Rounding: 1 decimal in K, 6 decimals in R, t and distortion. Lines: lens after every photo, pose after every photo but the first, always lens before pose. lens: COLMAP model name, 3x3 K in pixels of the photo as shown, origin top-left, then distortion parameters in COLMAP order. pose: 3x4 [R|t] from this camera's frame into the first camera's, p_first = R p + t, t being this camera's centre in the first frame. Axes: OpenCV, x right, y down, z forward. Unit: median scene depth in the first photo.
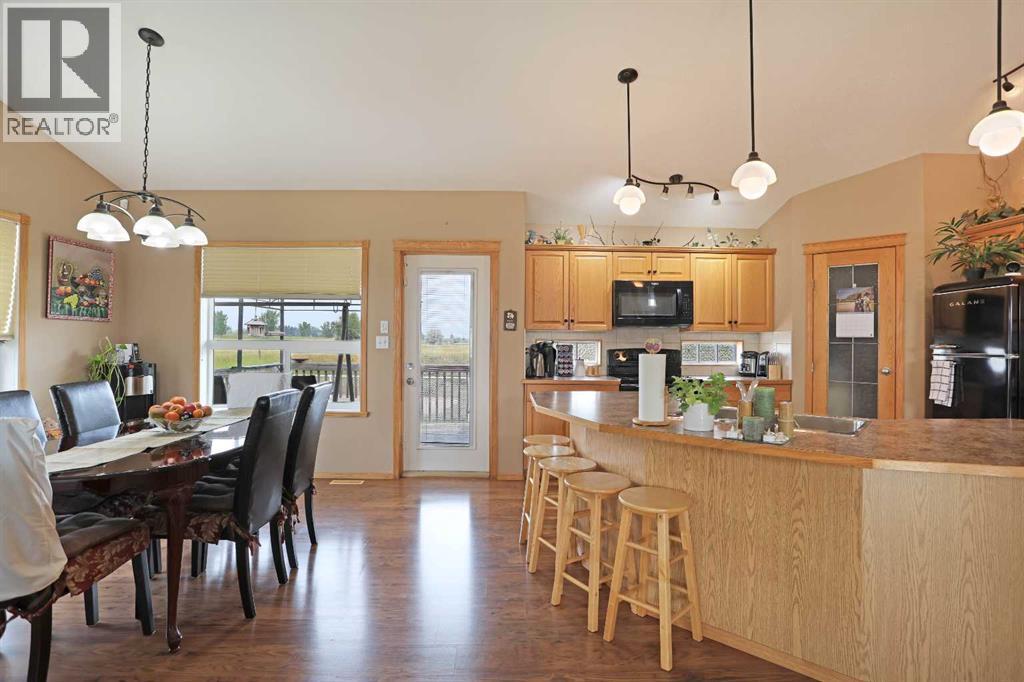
lens RADIAL K [[506.2, 0, 516.8], [0, 506.2, 336.5], [0, 0, 1]] dist [-0.066521, 0.028448]
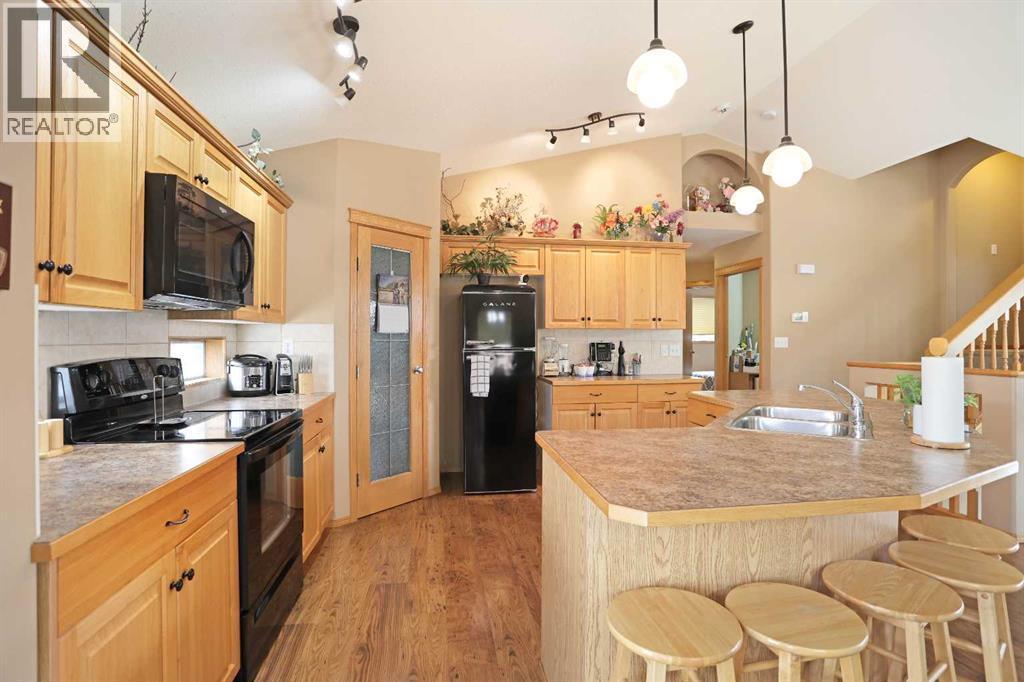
lens RADIAL K [[506.2, 0, 514.2], [0, 506.2, 331.1], [0, 0, 1]] dist [-0.066521, 0.028448]
pose [[-0.116906, 0.006894, 0.993119, -0.208355], [-0.009525, 0.999922, -0.008062, 0.002890], [-0.993097, -0.010402, -0.116831, 0.885308]]
